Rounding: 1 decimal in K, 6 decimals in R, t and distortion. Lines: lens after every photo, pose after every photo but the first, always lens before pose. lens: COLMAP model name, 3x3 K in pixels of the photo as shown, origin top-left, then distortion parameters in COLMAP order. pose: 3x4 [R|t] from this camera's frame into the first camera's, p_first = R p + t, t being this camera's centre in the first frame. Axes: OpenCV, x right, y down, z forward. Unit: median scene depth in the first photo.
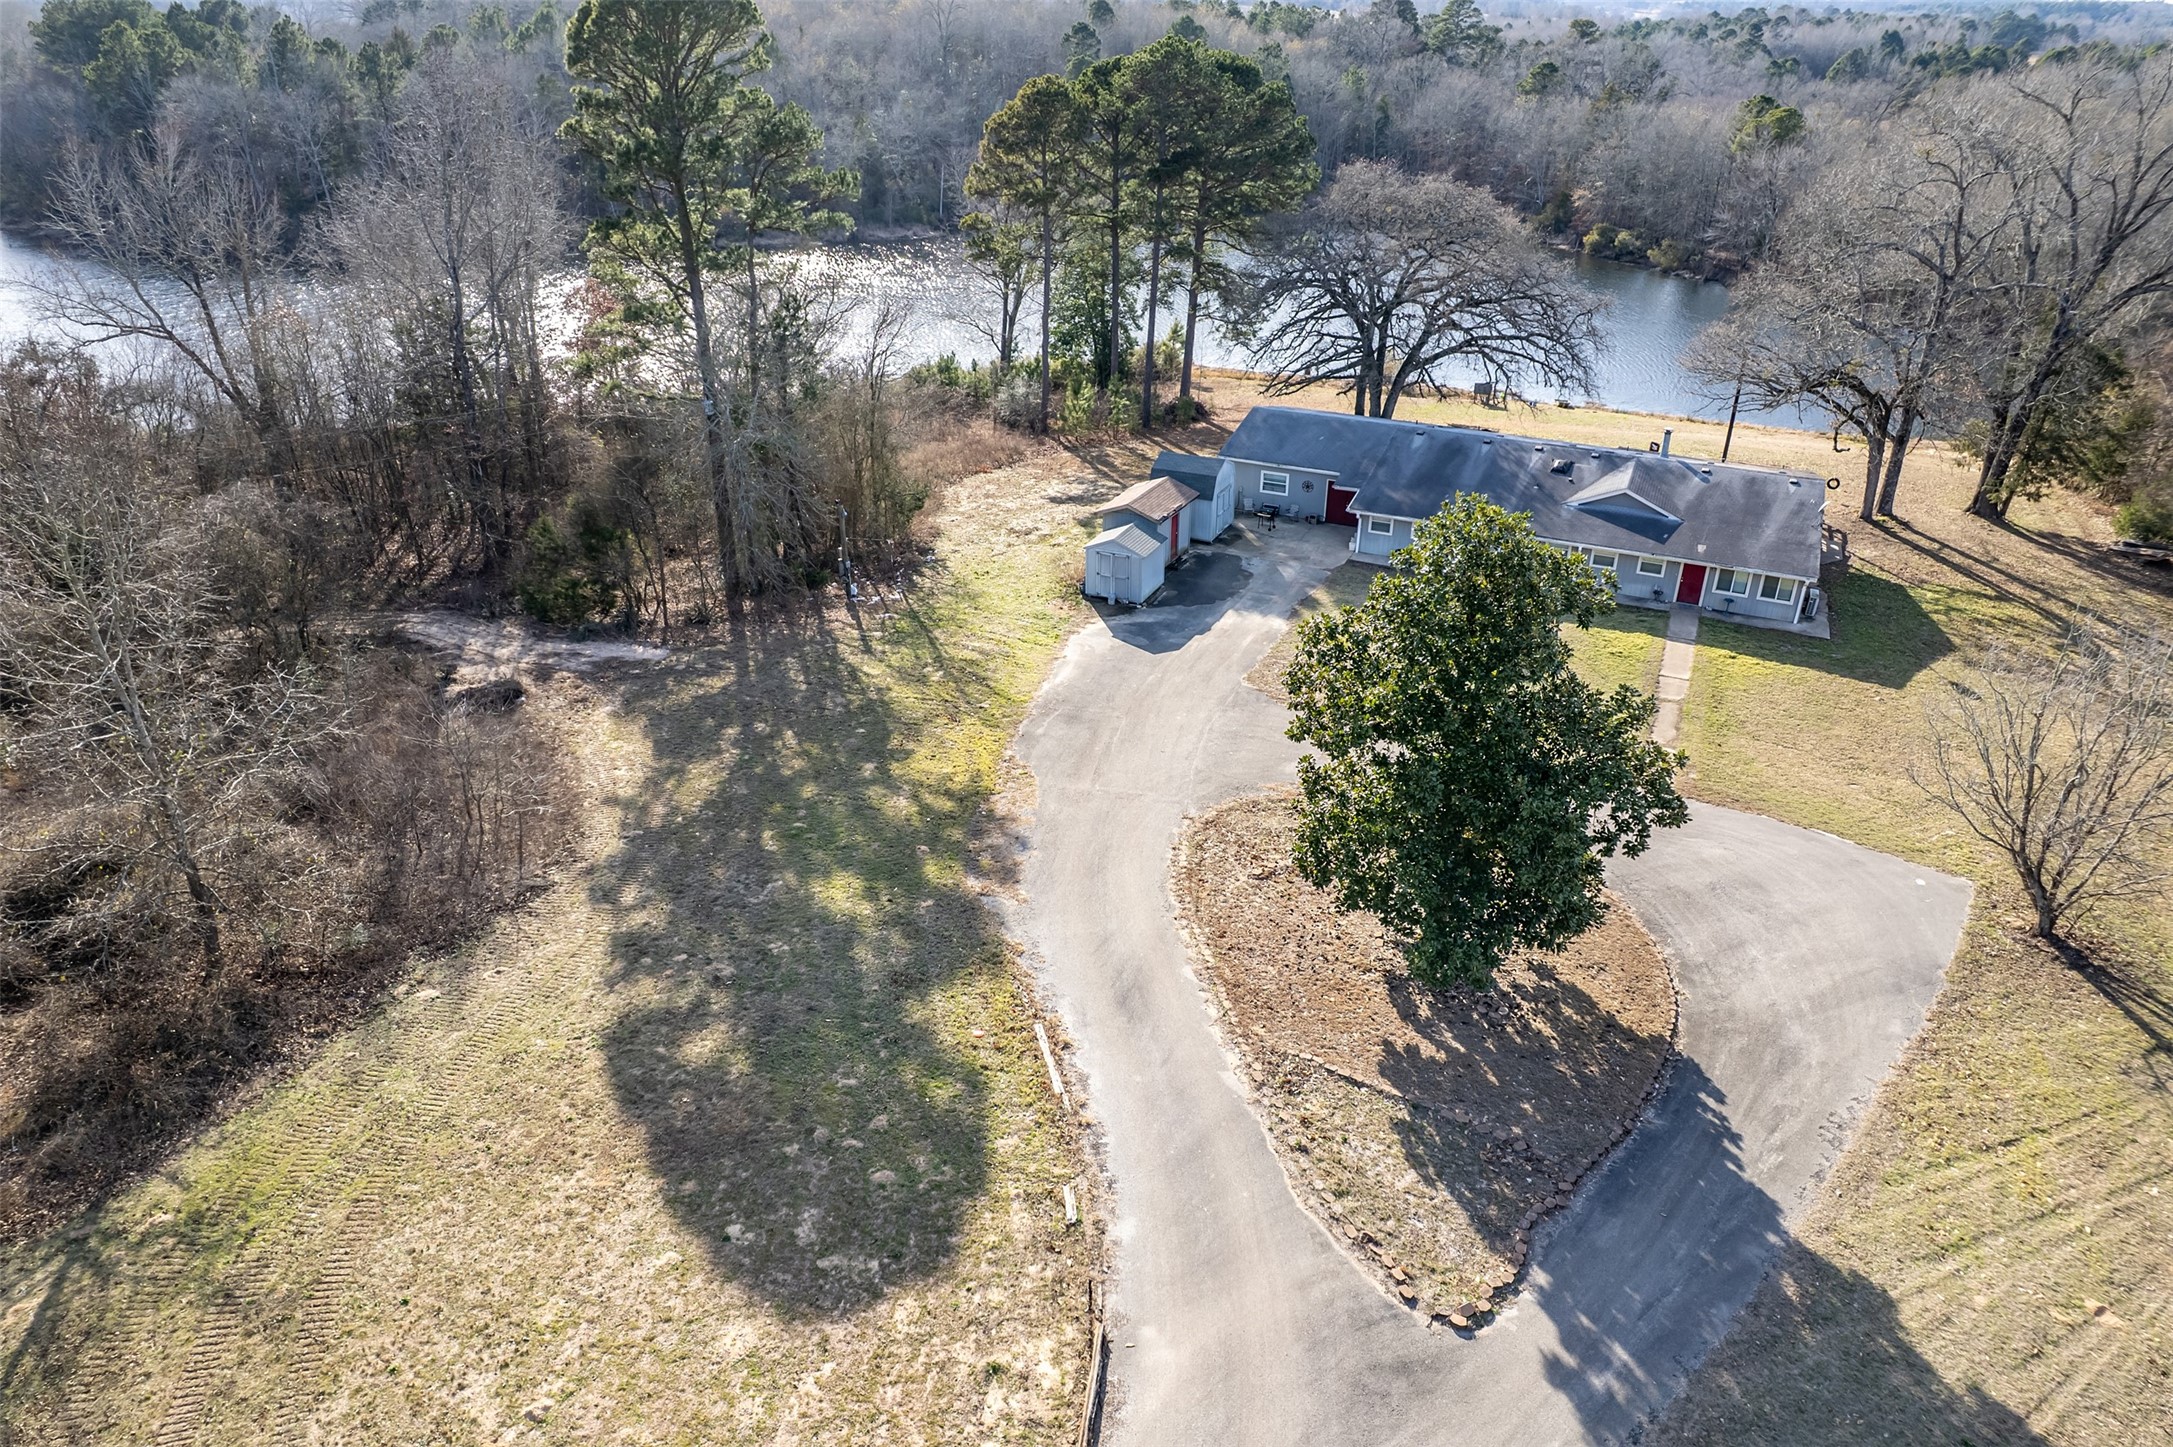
lens RADIAL K [[1379.2, 0, 1086.5], [0, 1379.2, 723.5], [0, 0, 1]] dist [-0.079011, 0.079317]
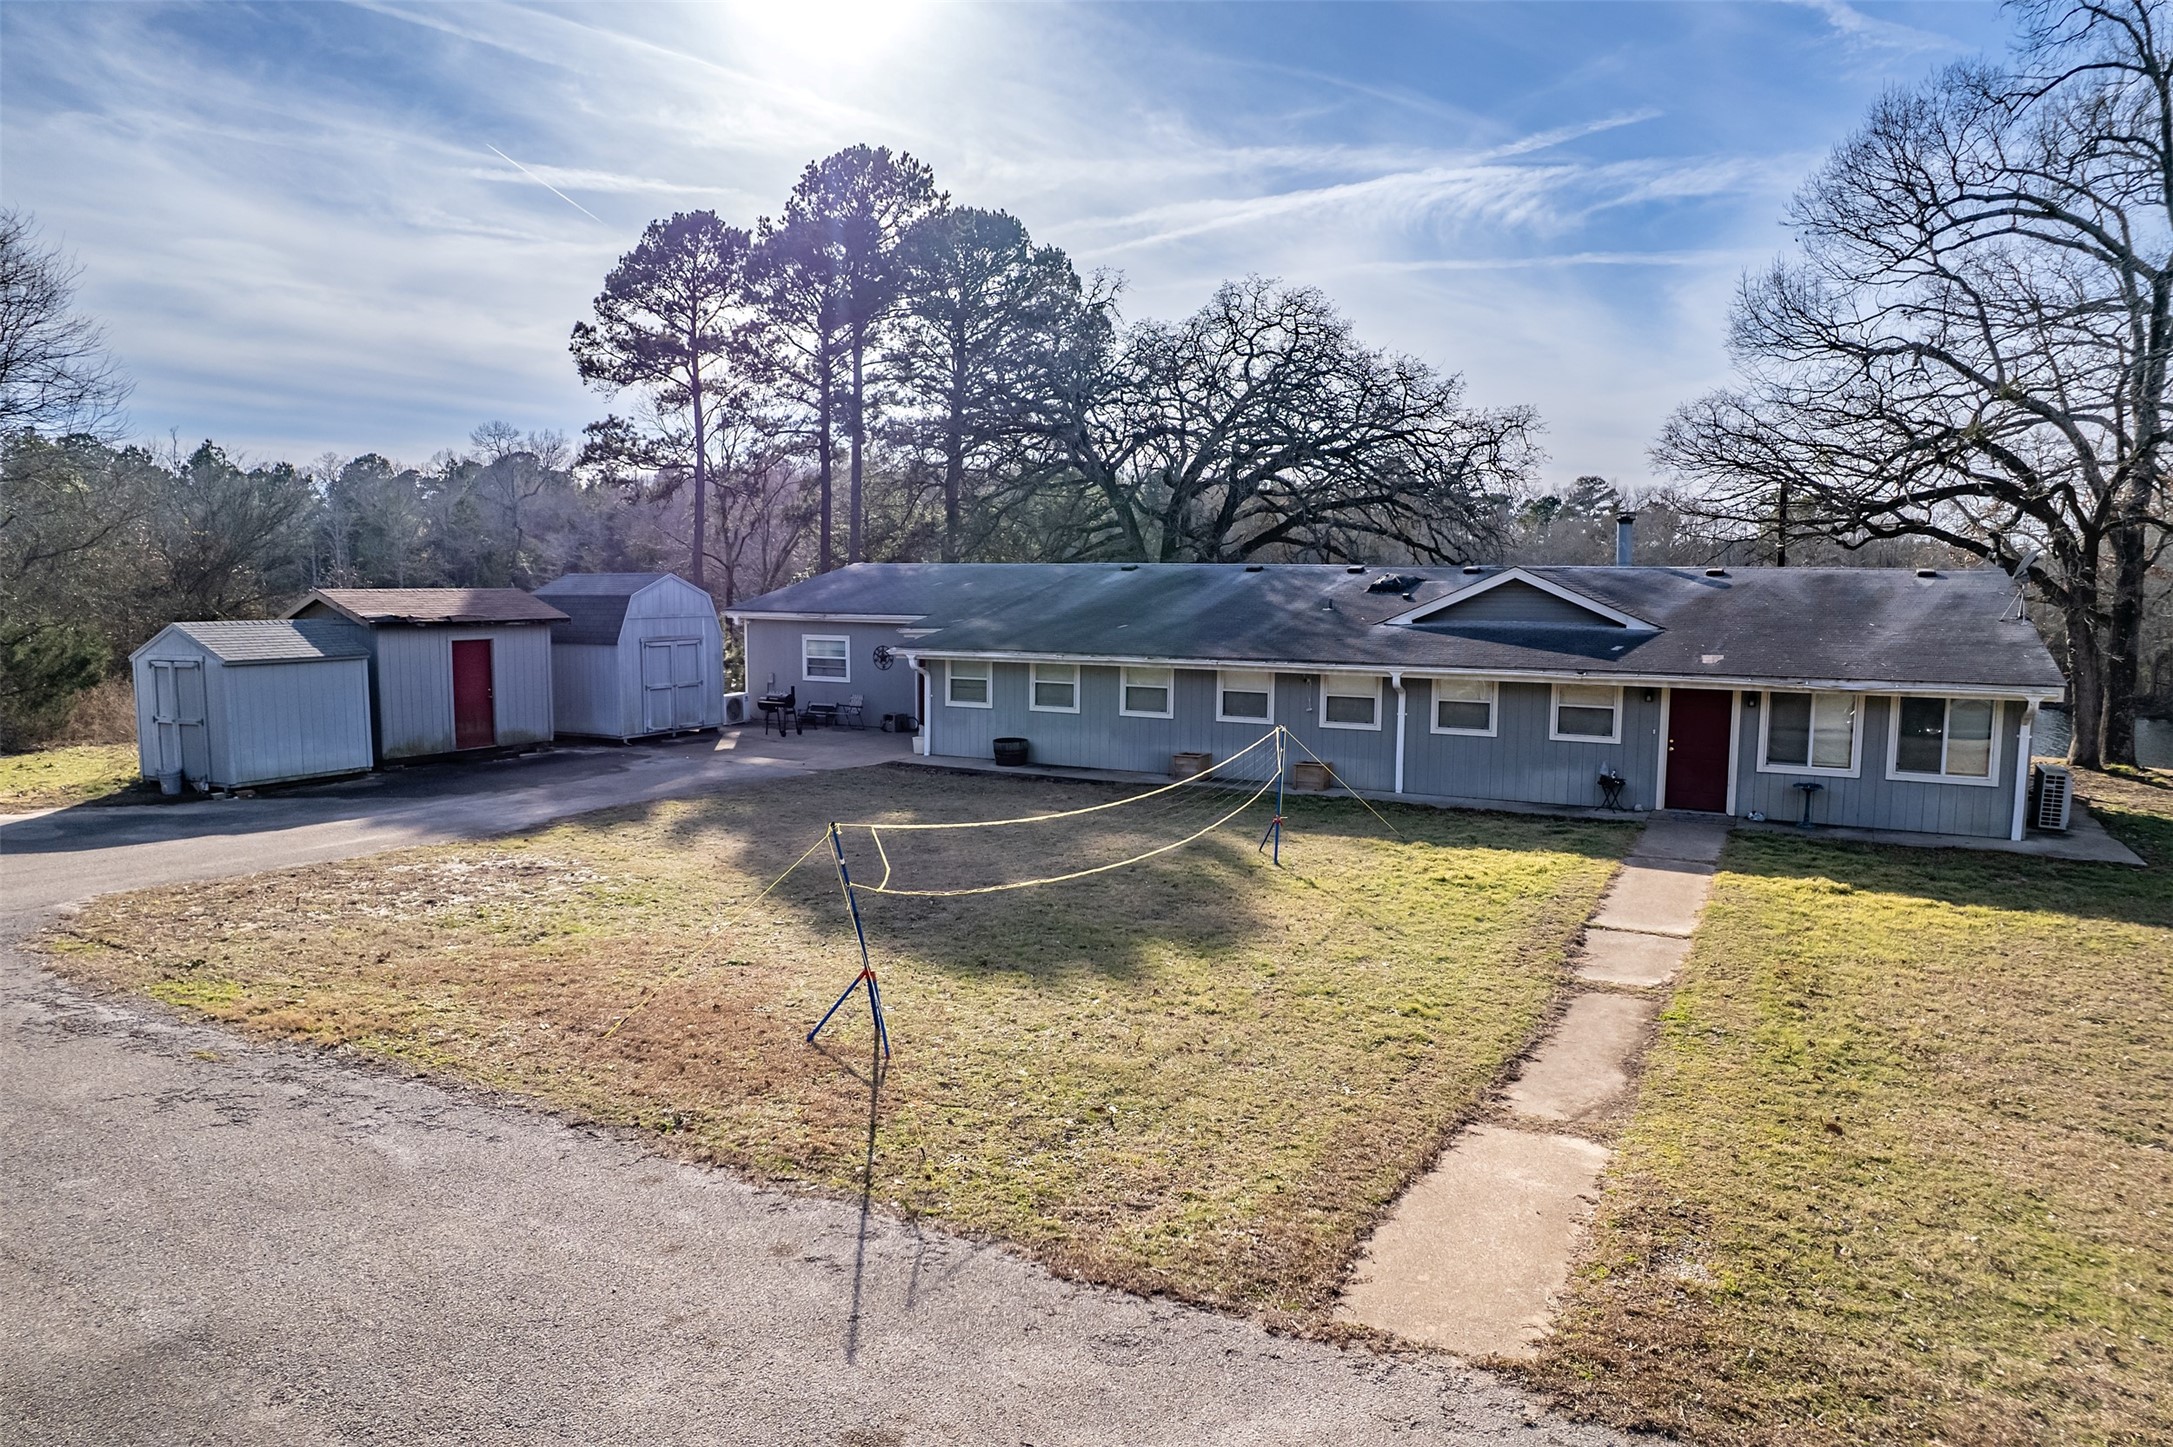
lens RADIAL K [[1379.2, 0, 1086.5], [0, 1379.2, 723.5], [0, 0, 1]] dist [-0.079011, 0.079317]
pose [[0.998222, 0.005817, -0.059316, 0.304171], [-0.027251, 0.929645, -0.367447, 0.030884], [0.053005, 0.368410, 0.928151, 0.652676]]
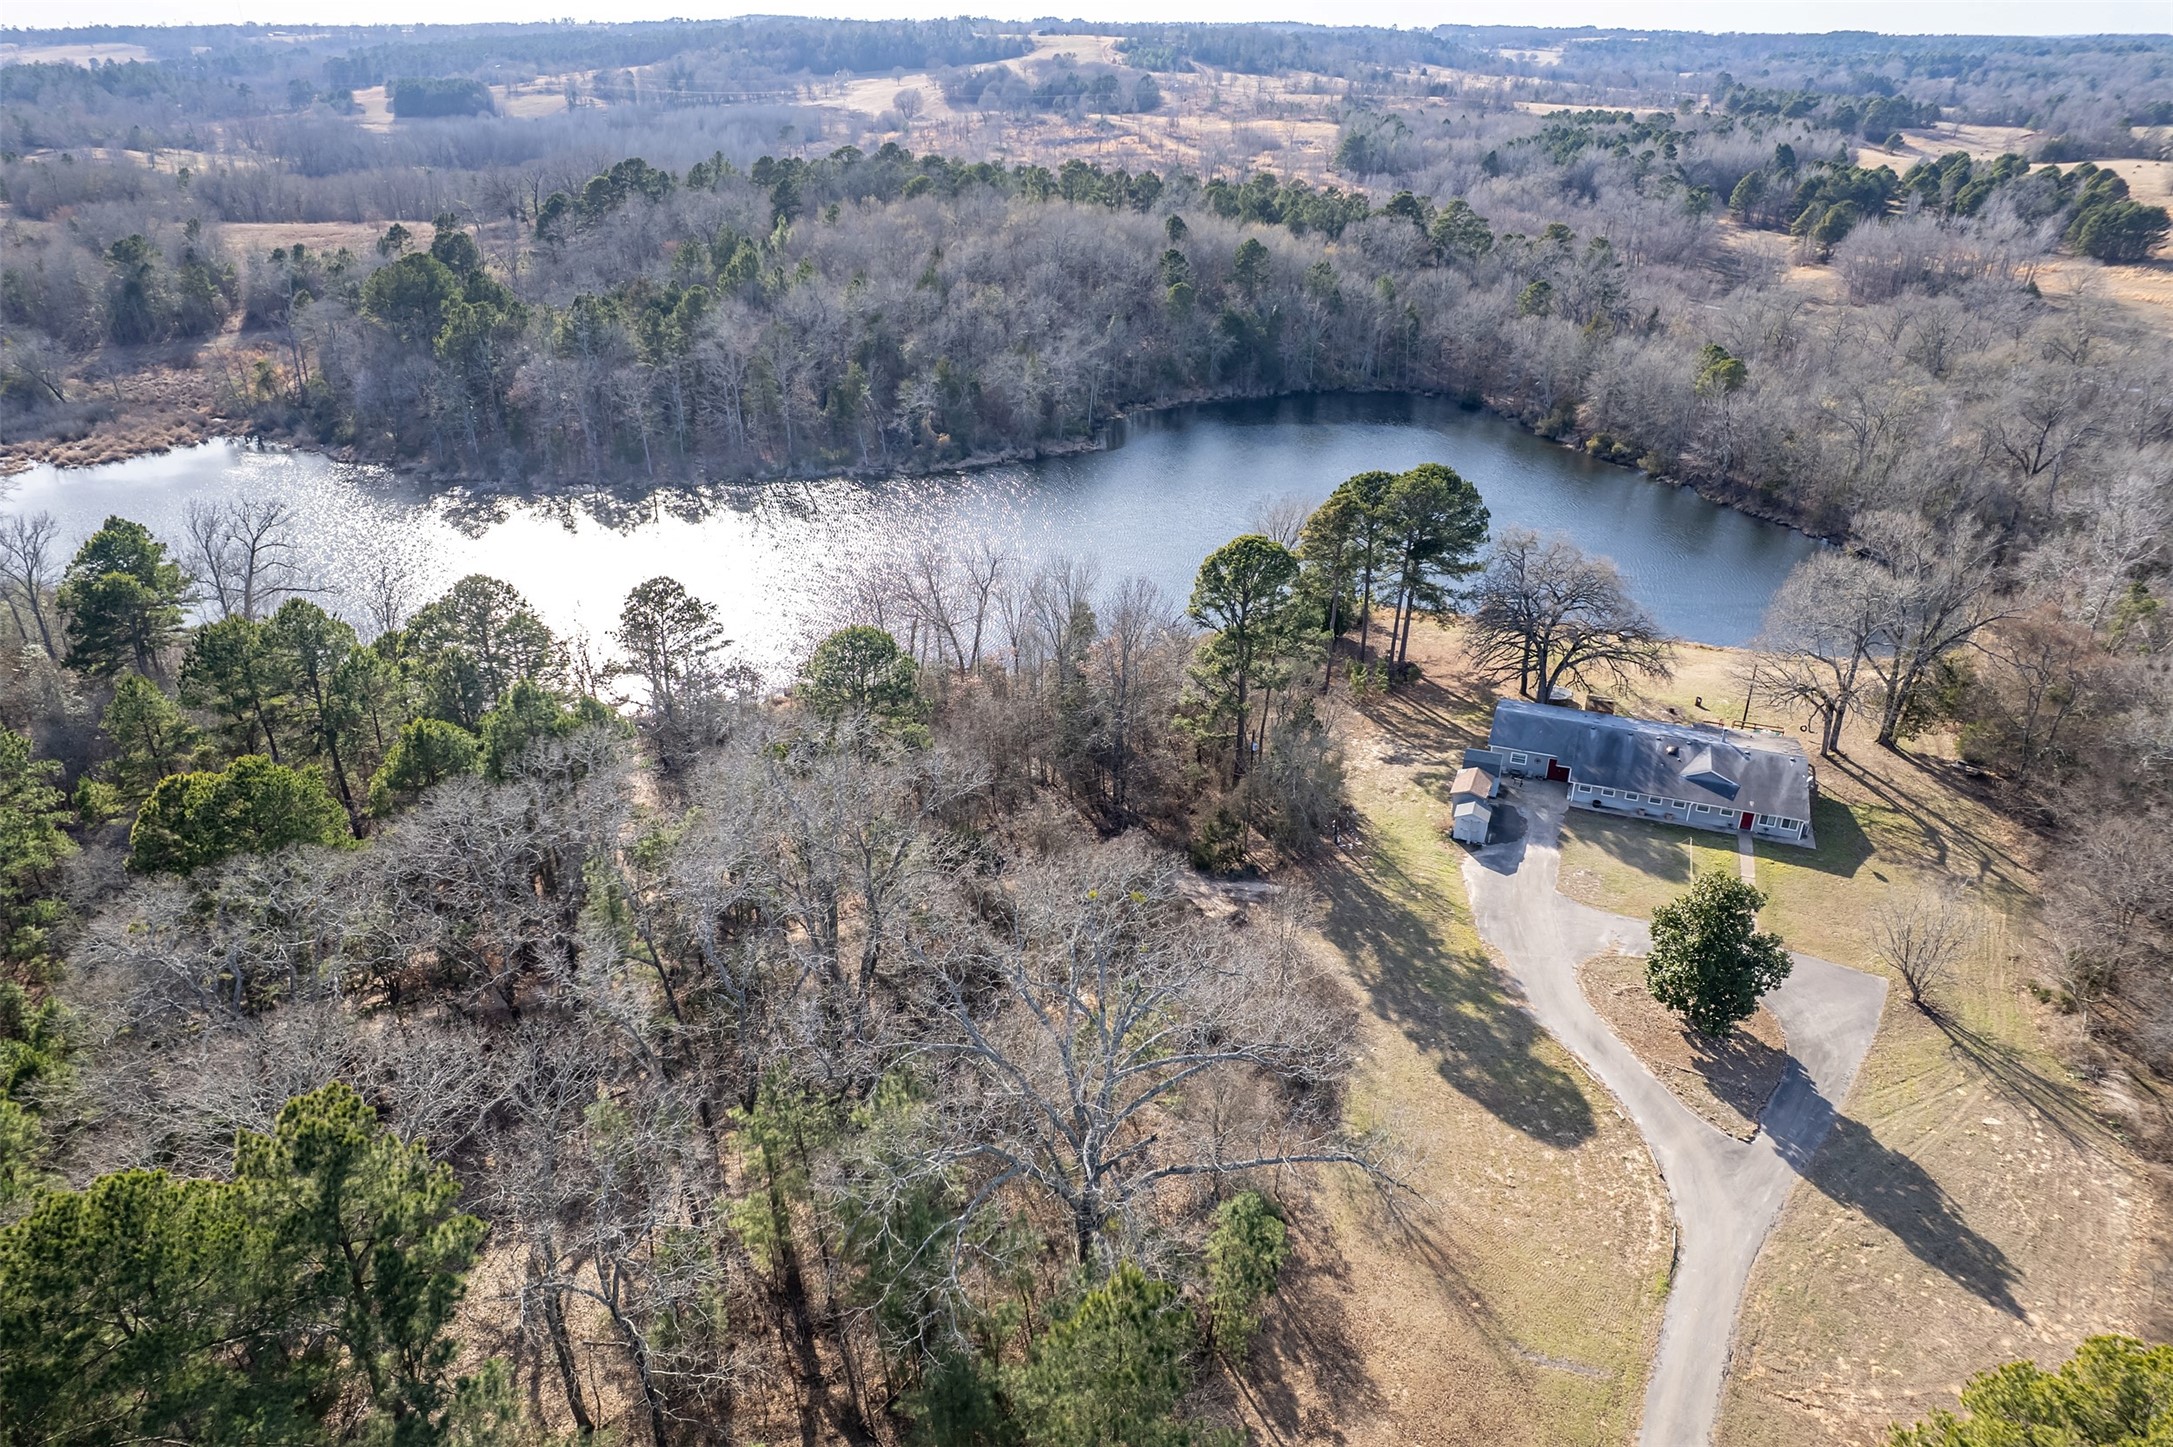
lens RADIAL K [[1379.2, 0, 1086.5], [0, 1379.2, 723.5], [0, 0, 1]] dist [-0.079011, 0.079317]
pose [[0.998109, -0.034413, 0.050938, -0.640473], [0.034997, 0.999331, -0.010622, -0.262522], [-0.050539, 0.012384, 0.998645, -0.980192]]
